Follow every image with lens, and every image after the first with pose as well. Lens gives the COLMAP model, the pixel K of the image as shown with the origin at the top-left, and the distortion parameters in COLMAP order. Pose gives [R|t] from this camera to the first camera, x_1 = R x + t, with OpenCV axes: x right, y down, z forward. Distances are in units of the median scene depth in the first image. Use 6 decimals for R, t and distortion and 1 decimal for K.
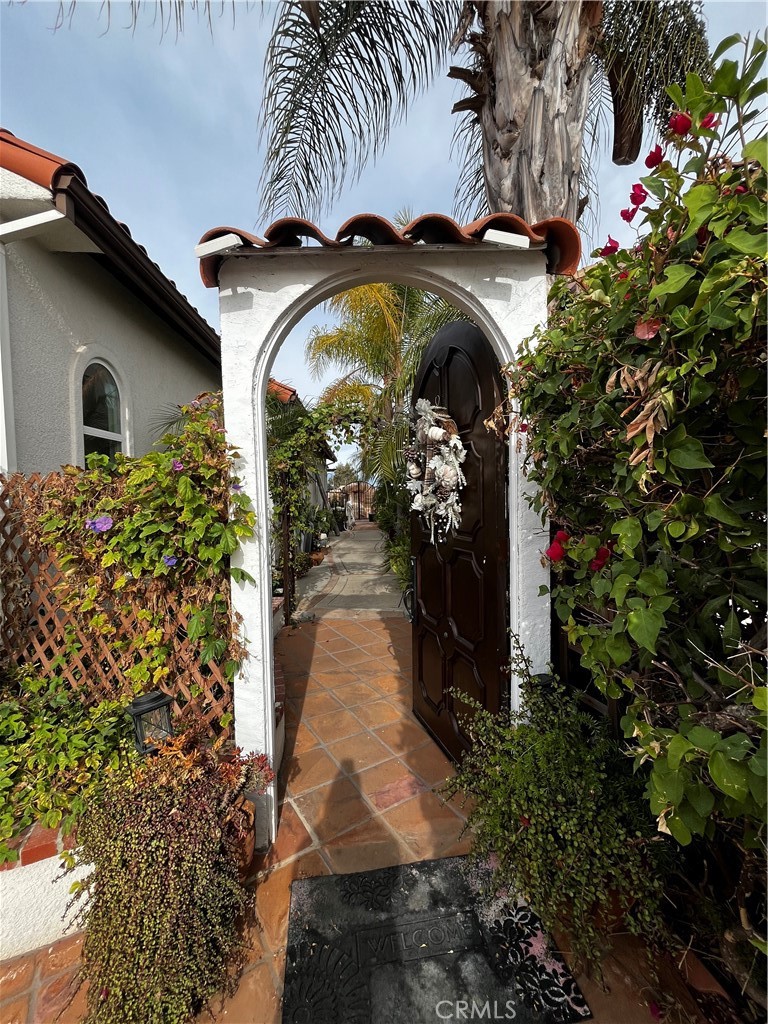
lens RADIAL K [[413.3, 0, 403.9], [0, 413.3, 520.8], [0, 0, 1]] dist [-0.002599, 0.000191]
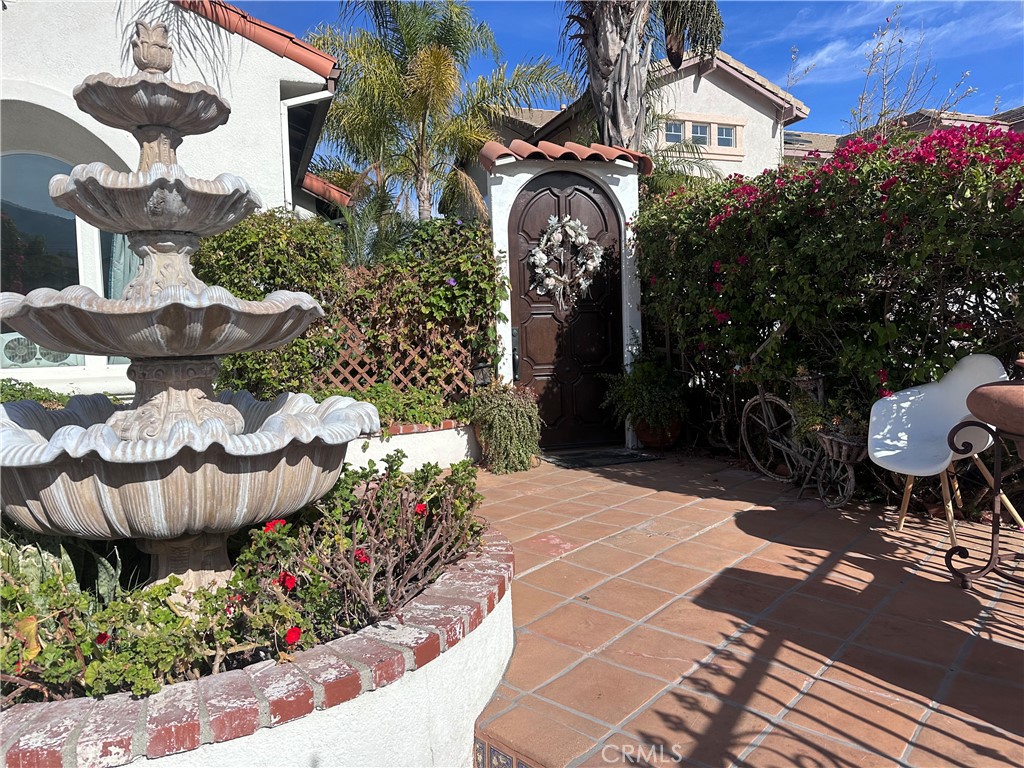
lens RADIAL K [[711.8, 0, 512.0], [0, 711.8, 385.8], [0, 0, 1]] dist [0.023714, -0.006232]
pose [[0.966754, -0.032694, 0.253609, -0.955660], [0.029435, 0.999428, 0.016636, 0.321666], [-0.254008, -0.008618, 0.967164, -1.839322]]
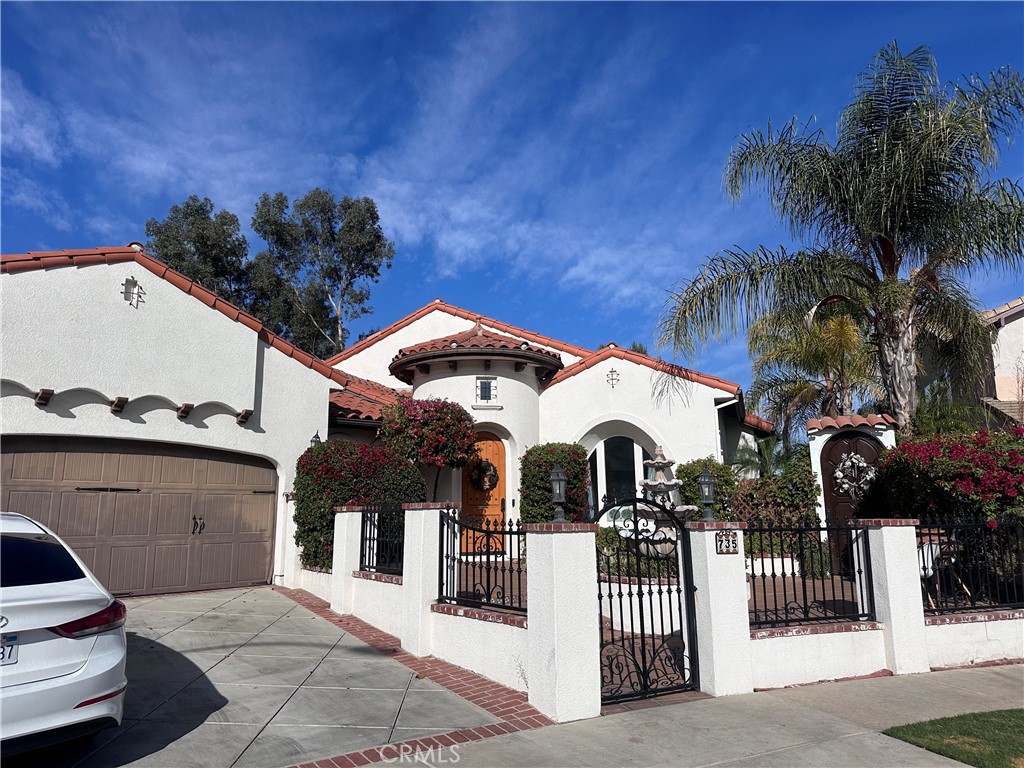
lens RADIAL K [[711.8, 0, 509.2], [0, 711.8, 388.3], [0, 0, 1]] dist [0.023714, -0.006232]
pose [[0.910518, -0.069118, -0.407653, -0.163116], [-0.018245, 0.978253, -0.206613, 0.414076], [0.413068, 0.195562, 0.889455, -5.273872]]
